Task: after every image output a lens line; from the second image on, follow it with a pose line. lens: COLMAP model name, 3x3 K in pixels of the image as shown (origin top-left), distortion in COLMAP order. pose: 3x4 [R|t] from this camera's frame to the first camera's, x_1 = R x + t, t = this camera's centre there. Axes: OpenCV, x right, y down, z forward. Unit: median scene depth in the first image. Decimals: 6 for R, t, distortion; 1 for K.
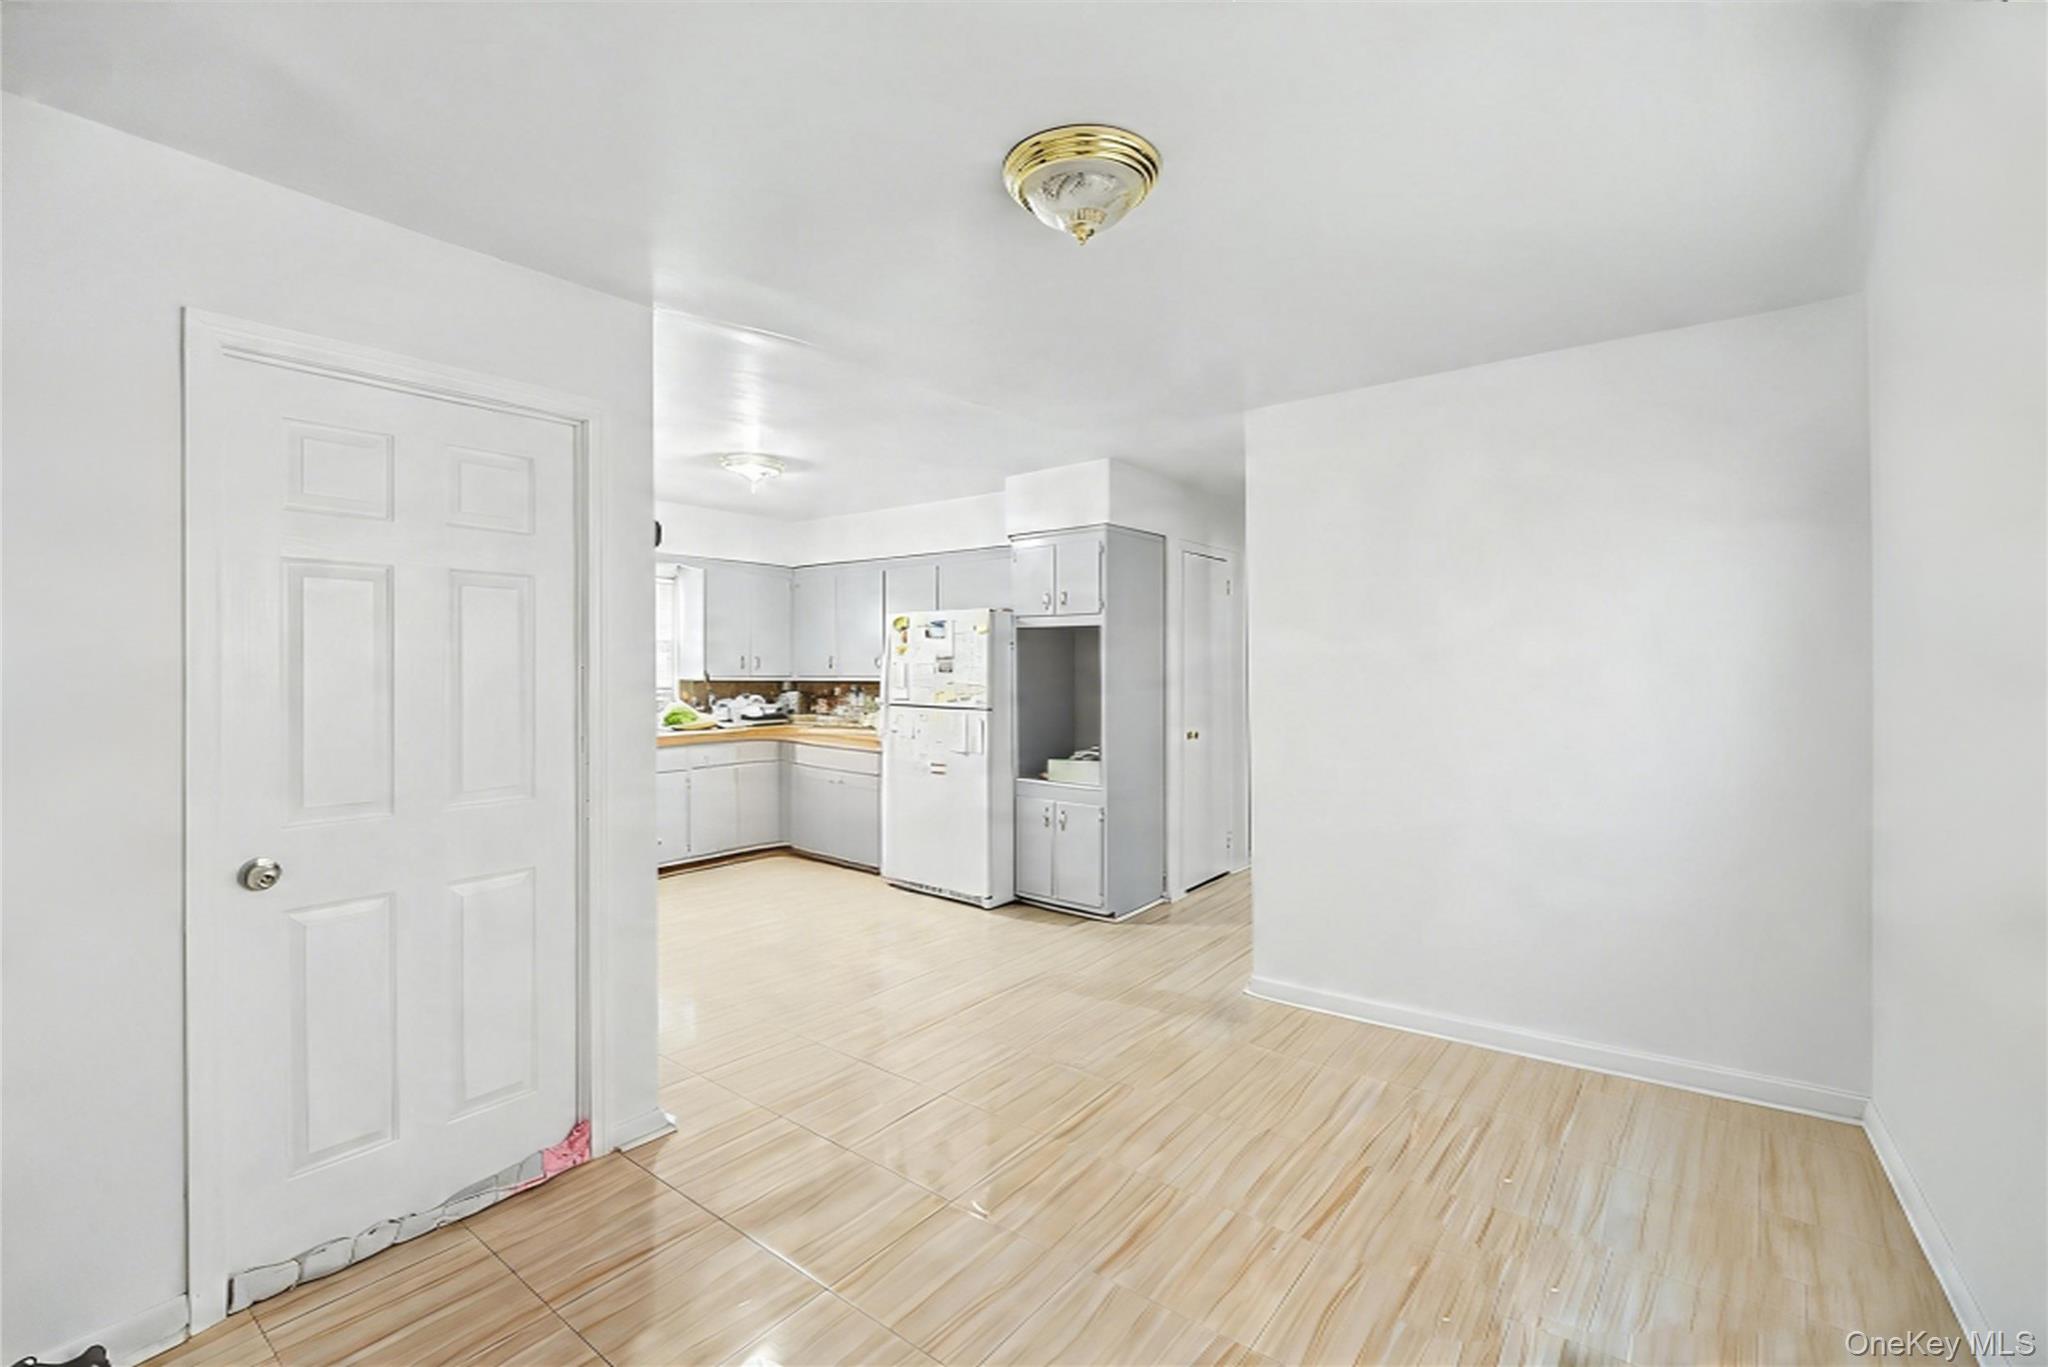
lens RADIAL K [[855.0, 0, 1027.3], [0, 855.0, 683.8], [0, 0, 1]] dist [-0.011889, -0.000313]
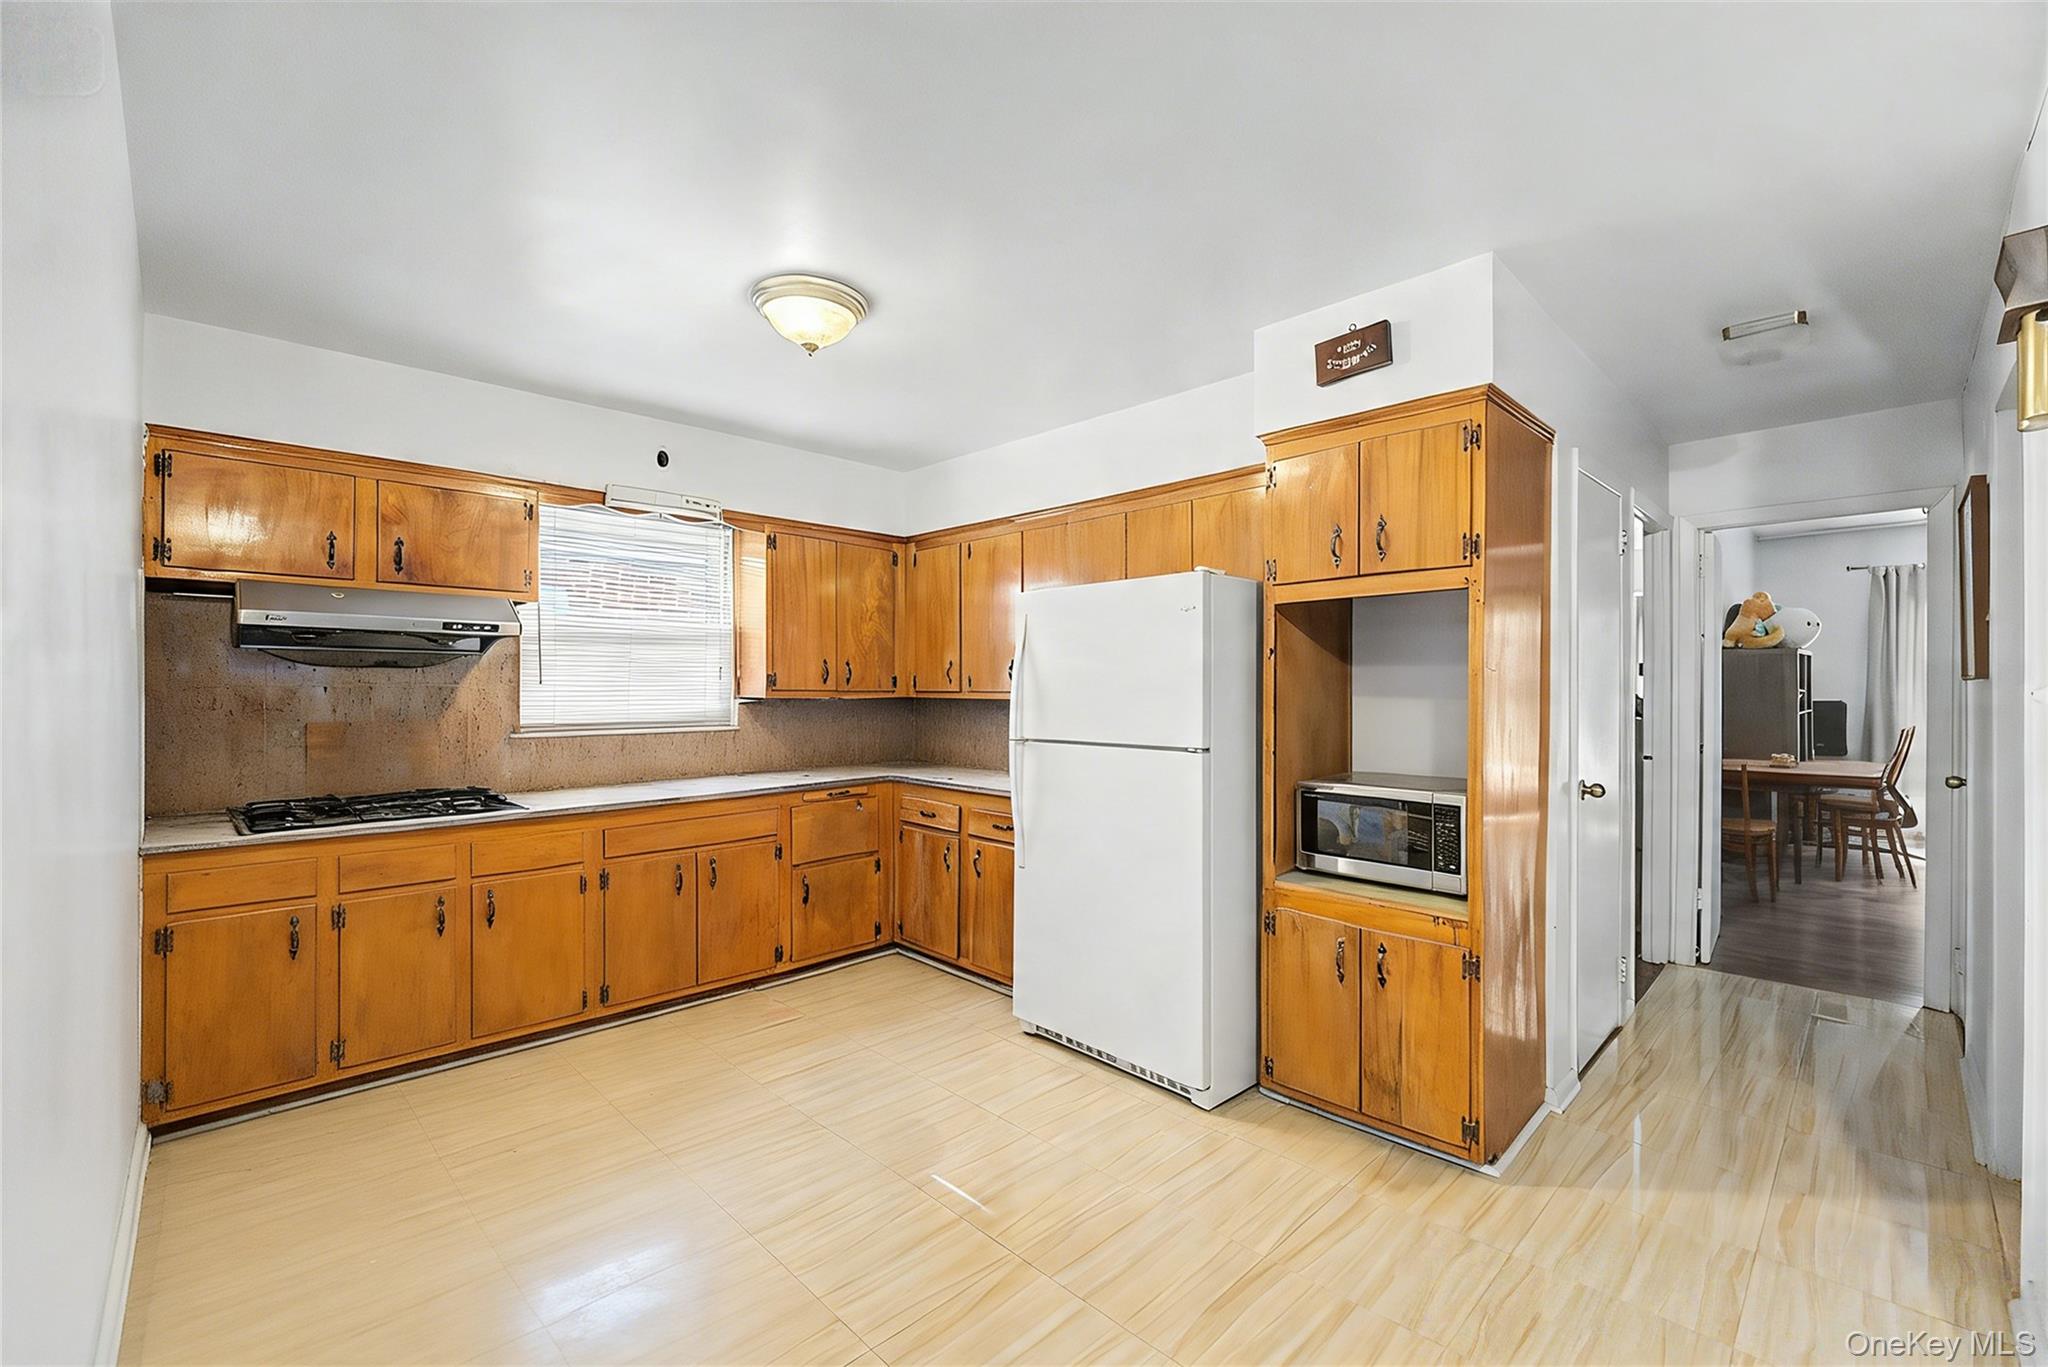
lens RADIAL K [[855.0, 0, 1027.3], [0, 855.0, 683.8], [0, 0, 1]] dist [-0.011889, -0.000313]
pose [[0.990228, 0.003170, -0.139422, -0.084741], [-0.006403, 0.999721, -0.022750, 0.000005], [0.139311, 0.023420, 0.989972, 0.428053]]
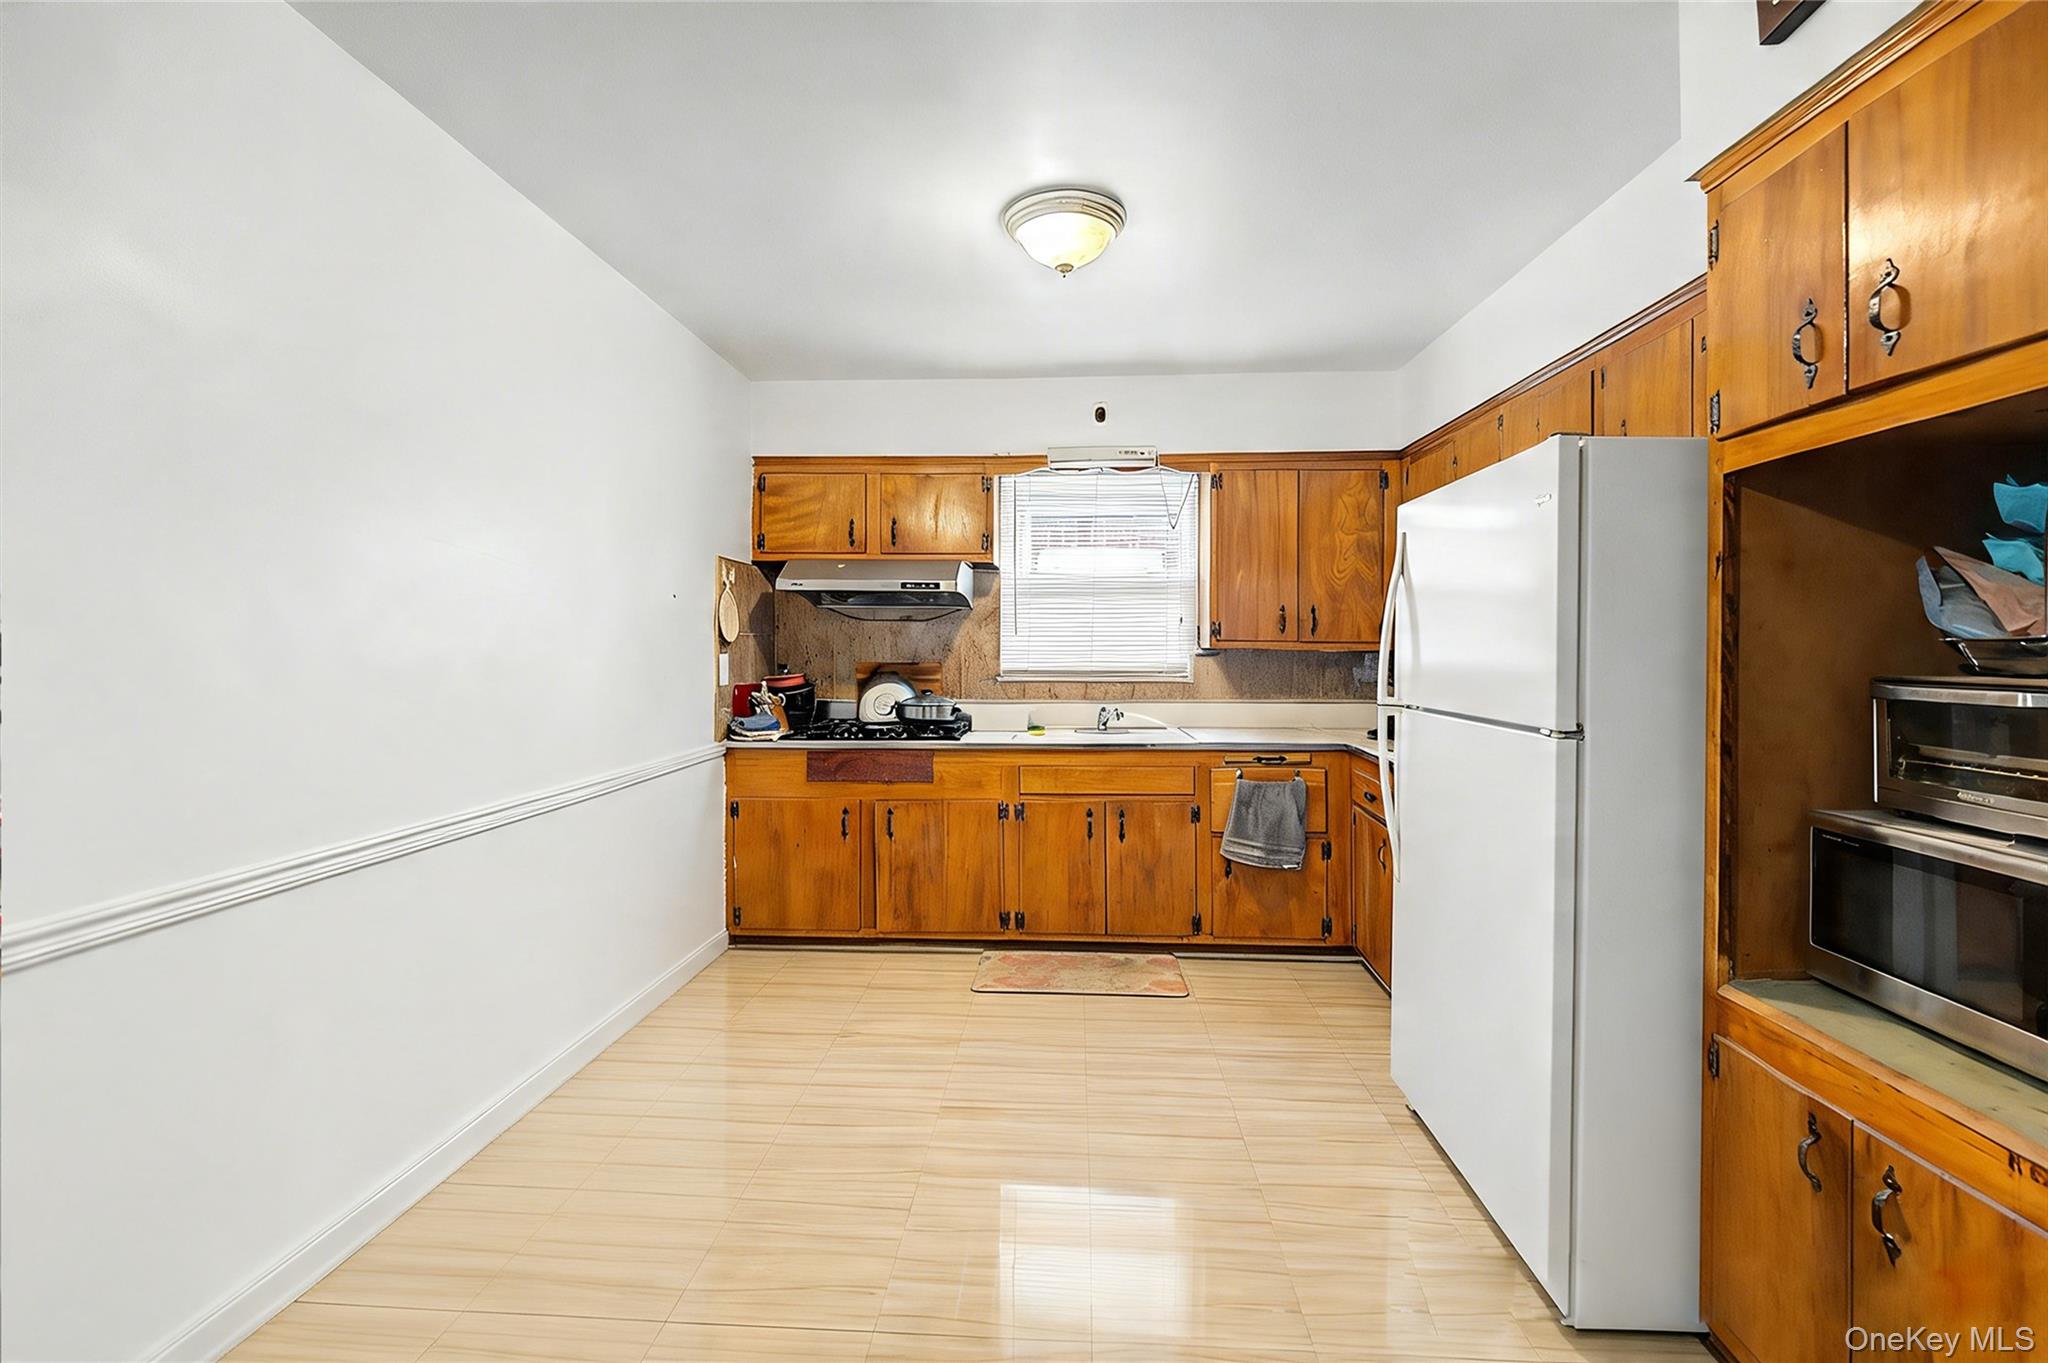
lens RADIAL K [[887.8, 0, 1025.3], [0, 887.8, 641.2], [0, 0, 1]] dist [0.016087, -0.020372]
pose [[0.560485, 0.002550, -0.828161, 0.128408], [-0.022428, 0.999675, -0.012101, 0.003044], [0.827861, 0.025356, 0.560360, 0.631982]]
